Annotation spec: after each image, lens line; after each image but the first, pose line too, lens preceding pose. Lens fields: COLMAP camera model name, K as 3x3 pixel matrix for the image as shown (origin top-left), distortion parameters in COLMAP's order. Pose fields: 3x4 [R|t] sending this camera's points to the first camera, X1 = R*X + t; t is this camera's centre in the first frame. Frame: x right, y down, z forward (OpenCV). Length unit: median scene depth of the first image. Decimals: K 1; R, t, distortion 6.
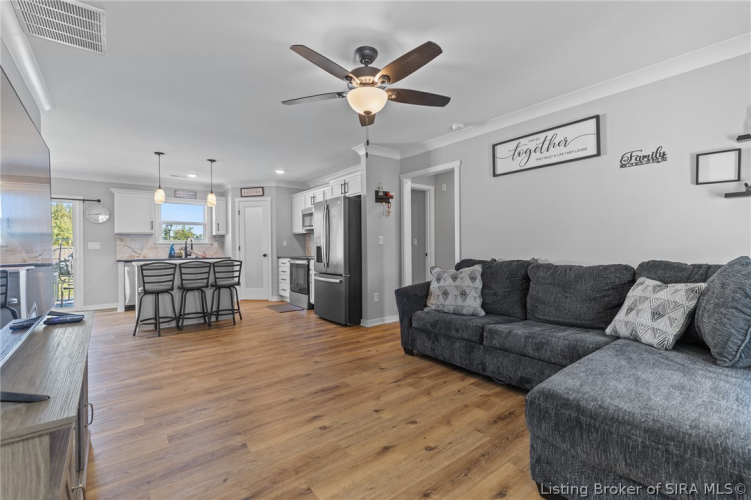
lens RADIAL K [[337.6, 0, 380.6], [0, 337.6, 247.0], [0, 0, 1]] dist [0.008941, -0.003345]
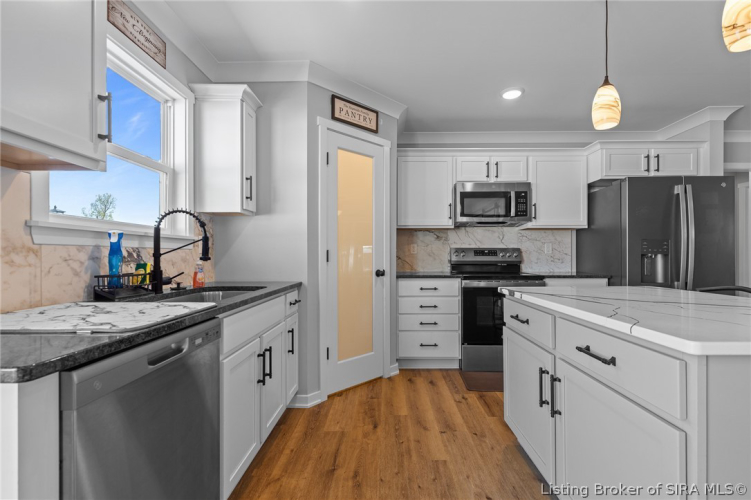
lens RADIAL K [[337.6, 0, 383.1], [0, 337.6, 256.1], [0, 0, 1]] dist [0.008941, -0.003345]
pose [[0.628342, 0.010526, 0.777866, -1.017109], [-0.006702, 0.999945, -0.008118, 0.009616], [-0.777908, -0.000113, 0.628378, 1.105267]]
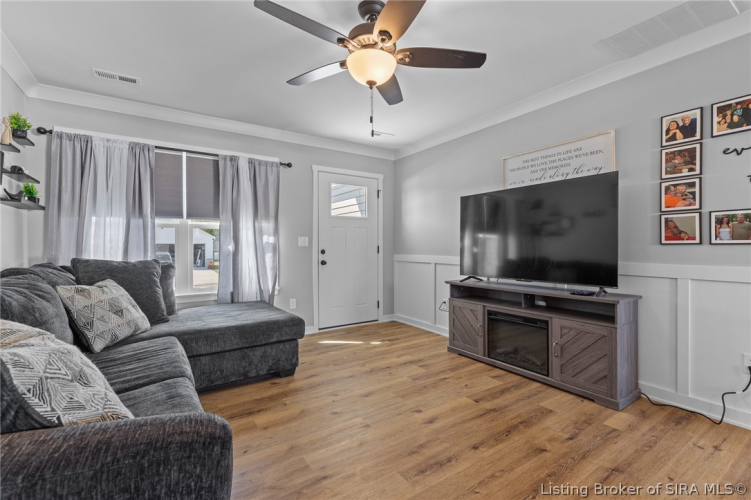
lens RADIAL K [[337.6, 0, 382.6], [0, 337.6, 246.2], [0, 0, 1]] dist [0.008941, -0.003345]
pose [[-0.996882, 0.011510, 0.078065, -0.064391], [0.011741, 0.999928, 0.002499, -0.002627], [-0.078031, 0.003408, -0.996945, 0.941234]]
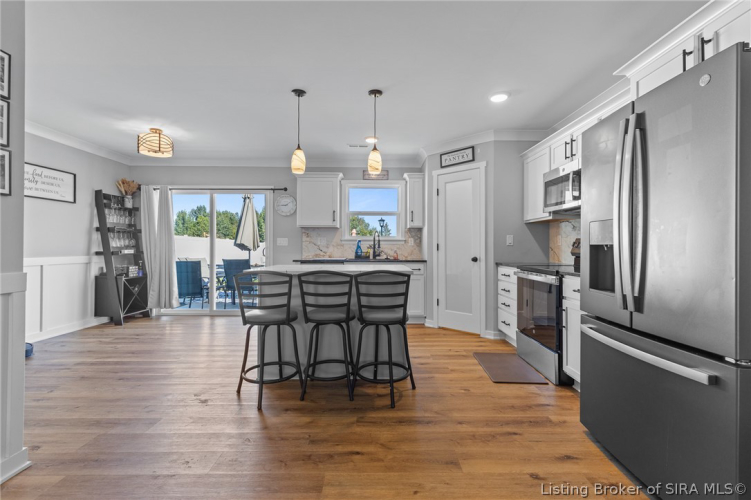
lens RADIAL K [[337.6, 0, 379.1], [0, 337.6, 244.9], [0, 0, 1]] dist [0.008941, -0.003345]
pose [[0.788662, 0.009665, -0.614751, -0.163313], [-0.011789, 0.999930, 0.000597, 0.000898], [0.614714, 0.006777, 0.788721, 0.639356]]
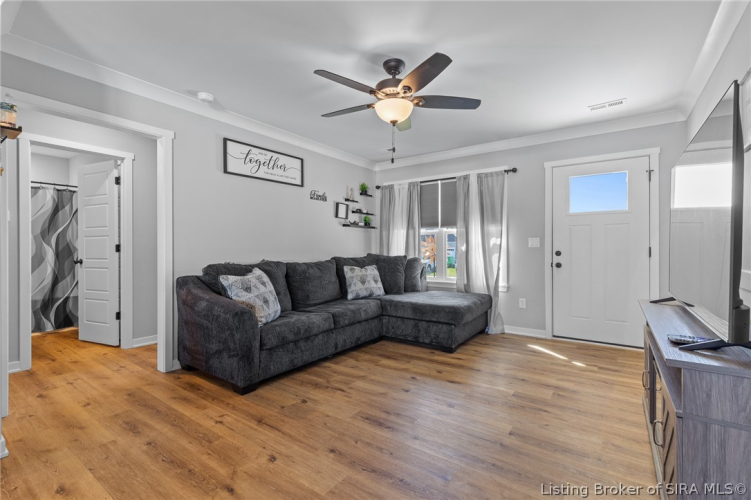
lens RADIAL K [[337.6, 0, 381.7], [0, 337.6, 248.2], [0, 0, 1]] dist [0.008941, -0.003345]
pose [[-0.281495, 0.007742, 0.959531, -0.538358], [0.005037, 0.999966, -0.006590, 0.003515], [-0.959549, 0.002978, -0.281525, 0.691864]]
